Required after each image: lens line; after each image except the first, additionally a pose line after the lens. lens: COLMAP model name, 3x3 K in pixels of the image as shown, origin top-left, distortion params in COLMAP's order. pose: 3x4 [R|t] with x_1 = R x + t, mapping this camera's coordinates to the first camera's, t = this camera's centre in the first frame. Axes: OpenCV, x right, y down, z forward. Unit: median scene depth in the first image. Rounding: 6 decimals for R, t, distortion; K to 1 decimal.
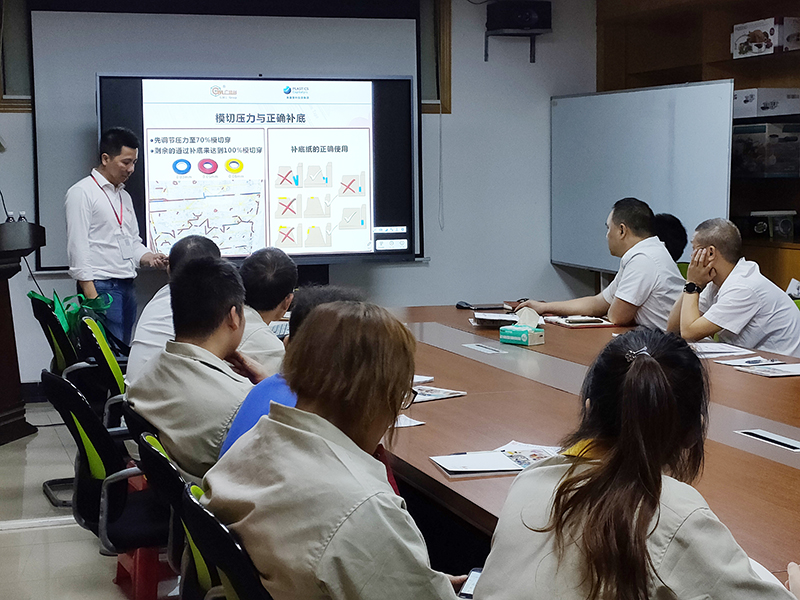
lens RADIAL K [[1423.4, 0, 386.0], [0, 1423.4, 303.2], [0, 0, 1]] dist [0.037022, 0.063190]
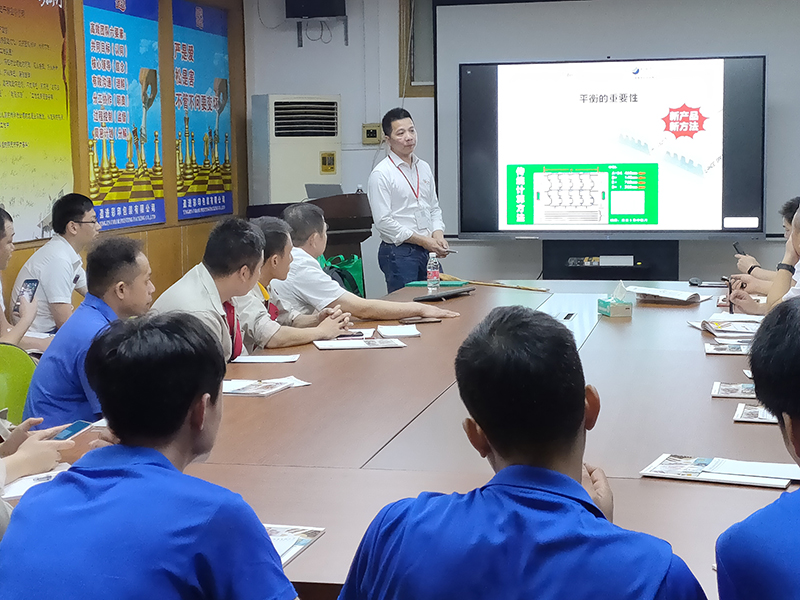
lens RADIAL K [[1423.4, 0, 386.0], [0, 1423.4, 303.2], [0, 0, 1]] dist [0.037022, 0.063190]
pose [[0.862540, 0.055890, -0.502893, 0.354874], [-0.046425, 0.998430, 0.031335, -0.005488], [0.503855, -0.003681, 0.863780, 0.013005]]
